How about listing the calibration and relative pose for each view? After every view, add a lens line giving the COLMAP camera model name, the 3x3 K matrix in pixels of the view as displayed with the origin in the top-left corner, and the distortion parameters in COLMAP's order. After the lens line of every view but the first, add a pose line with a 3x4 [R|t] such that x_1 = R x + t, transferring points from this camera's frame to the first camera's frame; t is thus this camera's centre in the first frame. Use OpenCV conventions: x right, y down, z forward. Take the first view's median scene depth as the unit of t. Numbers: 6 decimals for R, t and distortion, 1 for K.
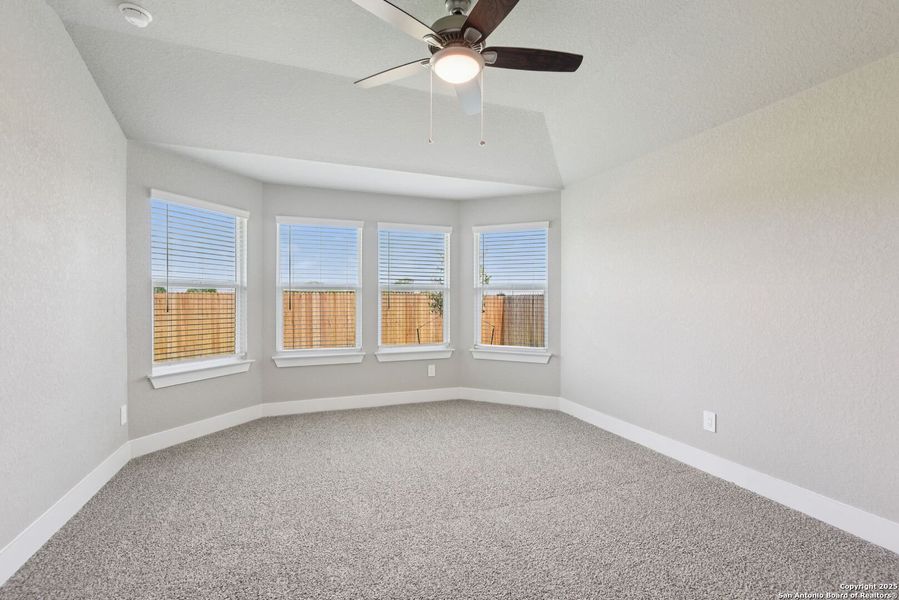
lens RADIAL K [[423.9, 0, 453.7], [0, 423.9, 297.6], [0, 0, 1]] dist [0.012423, -0.008820]
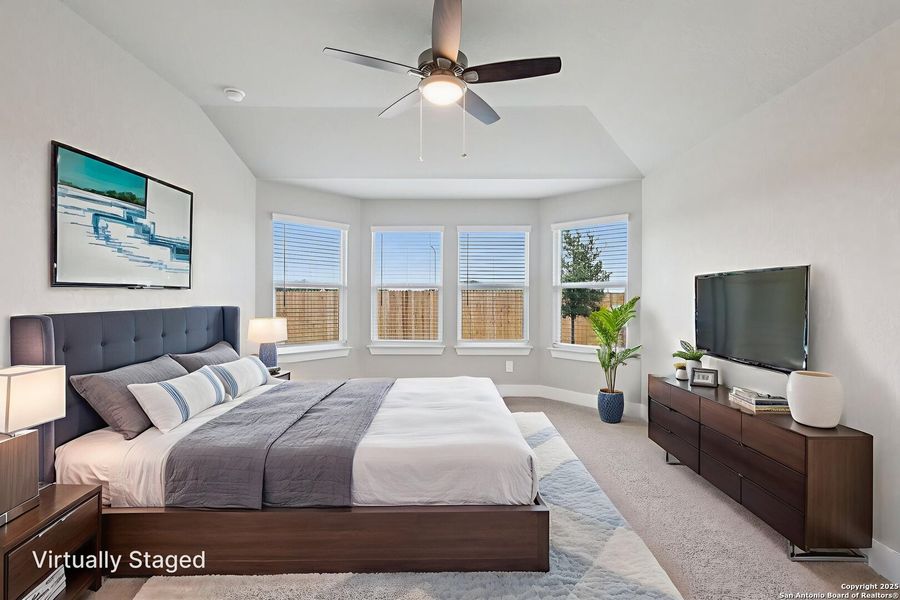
lens RADIAL K [[425.1, 0, 443.0], [0, 425.1, 300.6], [0, 0, 1]] dist [0.001691, -0.006013]
pose [[0.926844, 0.005105, -0.375412, 0.201926], [-0.001077, 0.999940, 0.010938, 0.000843], [0.375446, -0.009733, 0.926793, -0.023020]]
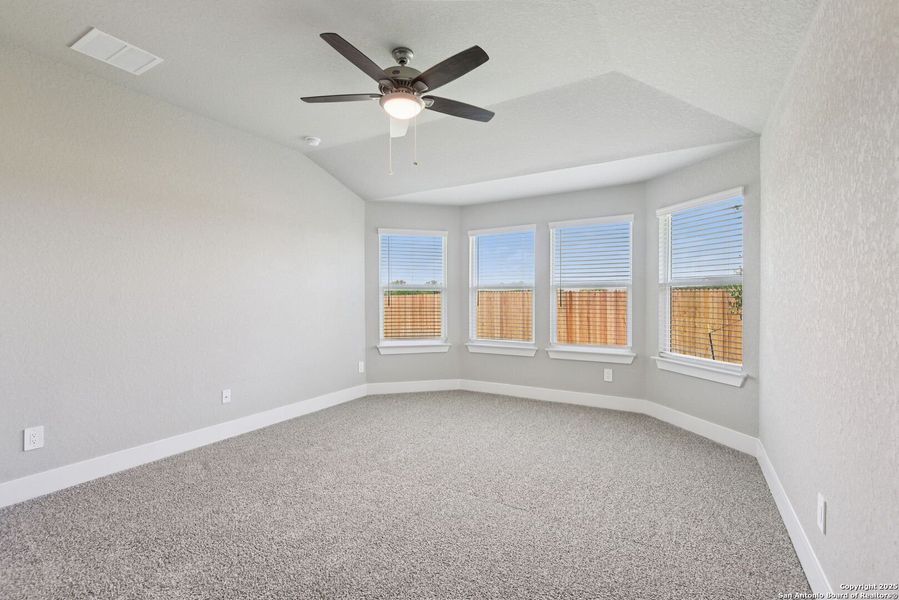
lens RADIAL K [[423.9, 0, 453.7], [0, 423.9, 297.6], [0, 0, 1]] dist [0.012423, -0.008820]
pose [[0.602955, -0.001887, -0.797773, 0.520413], [0.006238, 0.999978, 0.002349, 0.000668], [0.797751, -0.006393, 0.602953, 0.195580]]
